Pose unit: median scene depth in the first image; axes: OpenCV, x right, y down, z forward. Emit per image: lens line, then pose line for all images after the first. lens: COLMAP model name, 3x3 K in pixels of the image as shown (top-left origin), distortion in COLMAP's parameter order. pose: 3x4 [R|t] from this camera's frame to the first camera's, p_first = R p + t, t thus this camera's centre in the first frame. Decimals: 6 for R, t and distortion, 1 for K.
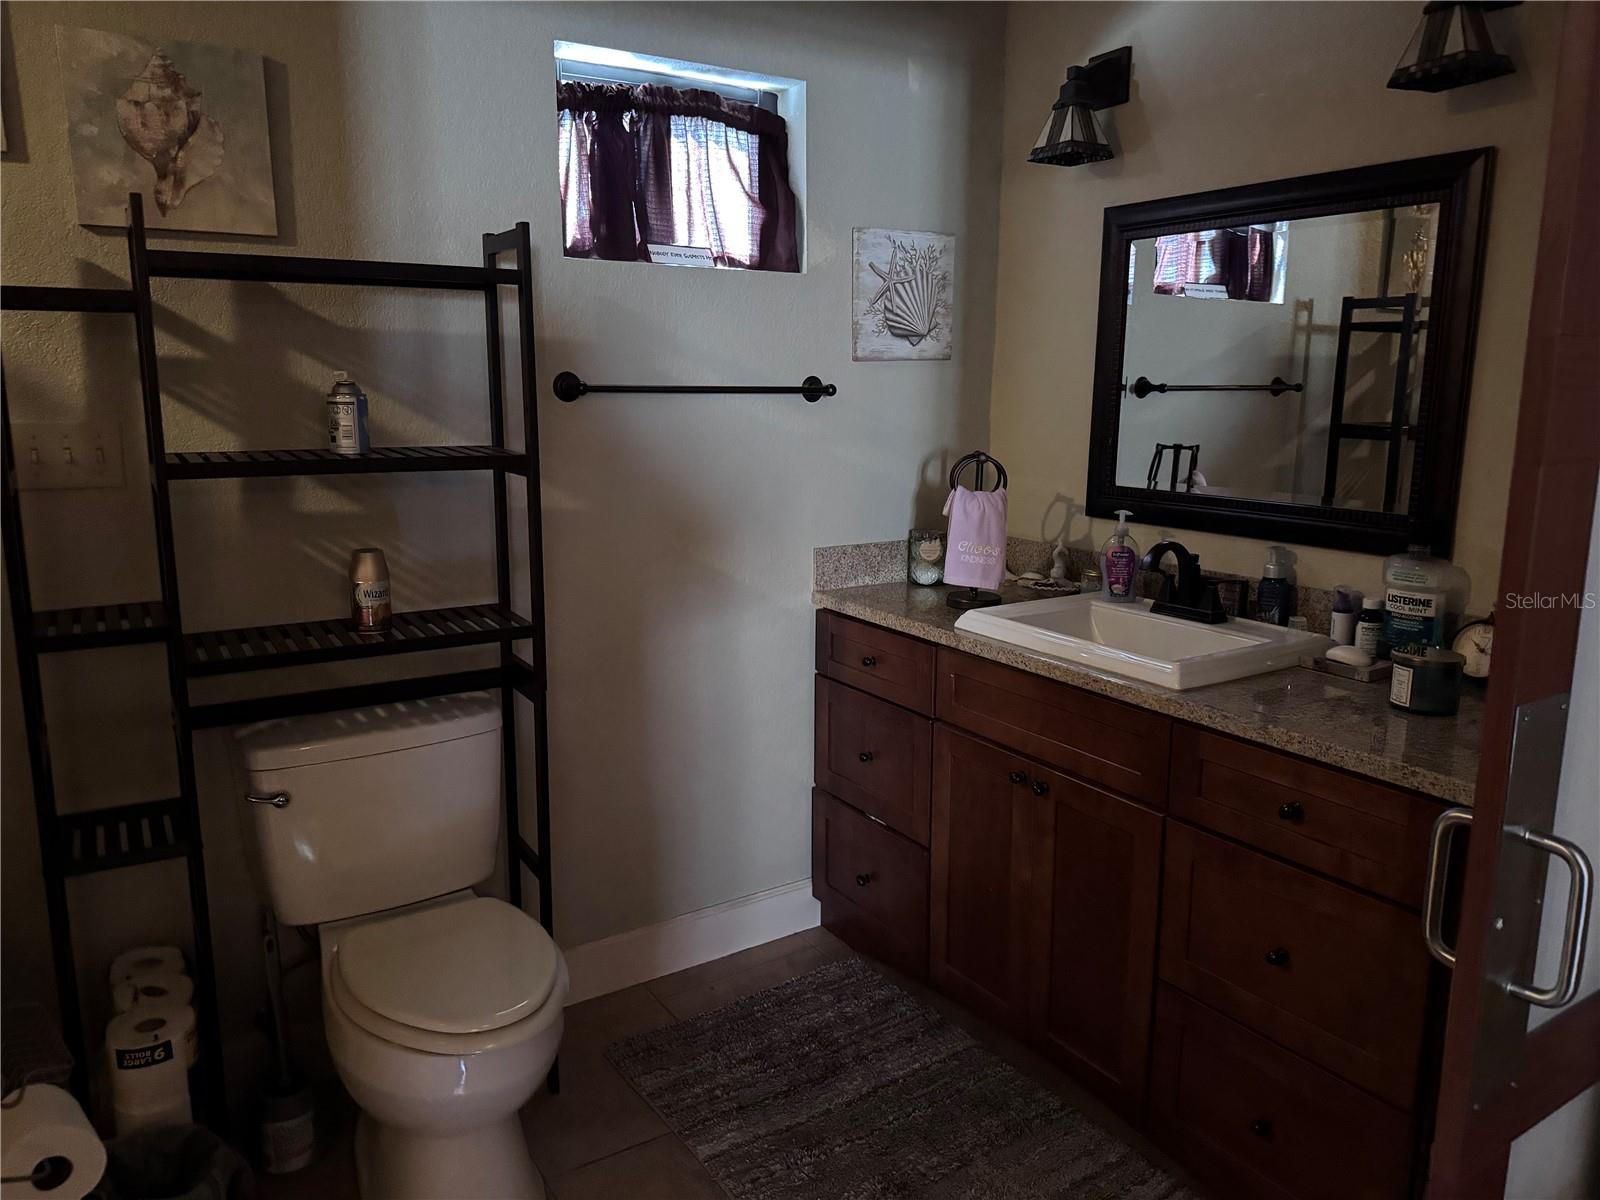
lens RADIAL K [[1126.6, 0, 800.0], [0, 1126.6, 600.0], [0, 0, 1]] dist [0.114176, -0.116626]
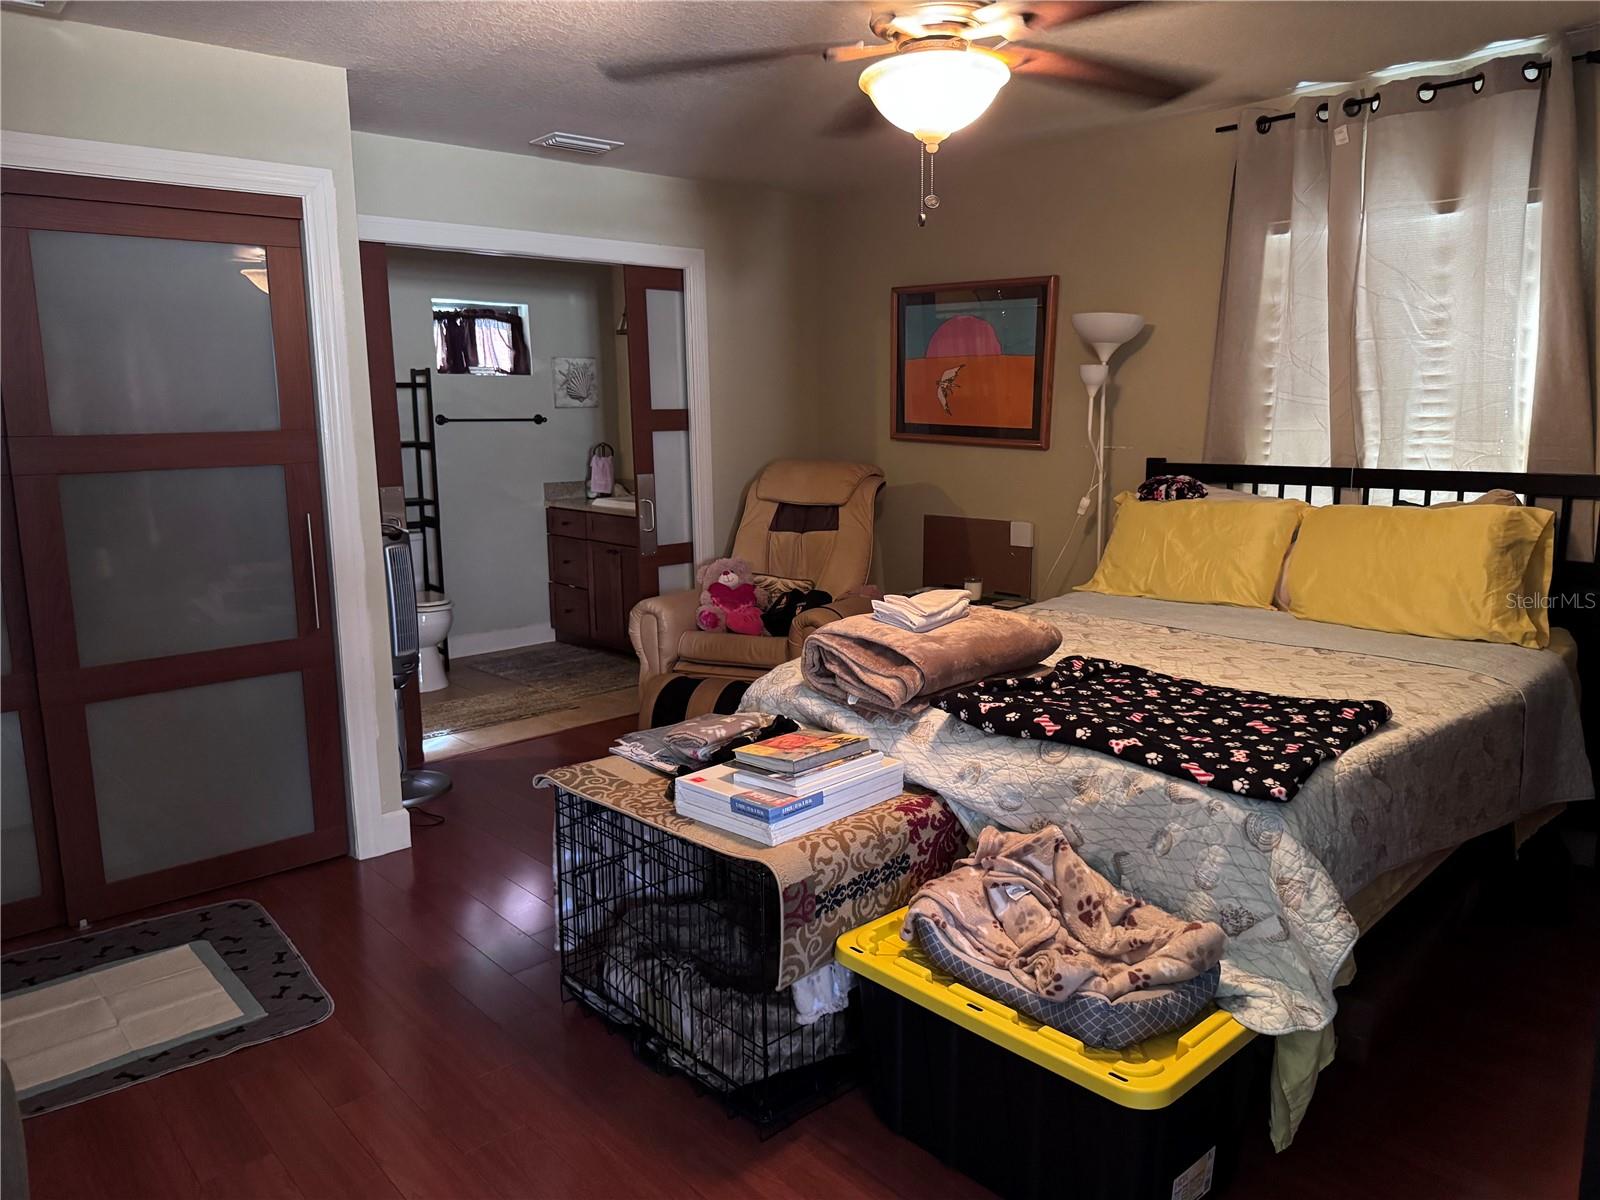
lens RADIAL K [[1126.6, 0, 800.0], [0, 1126.6, 600.0], [0, 0, 1]] dist [0.114176, -0.116626]
pose [[0.989548, -0.044201, 0.137265, 0.232102], [0.049003, 0.998292, -0.031804, 0.339810], [-0.135625, 0.038198, 0.990024, -1.646595]]
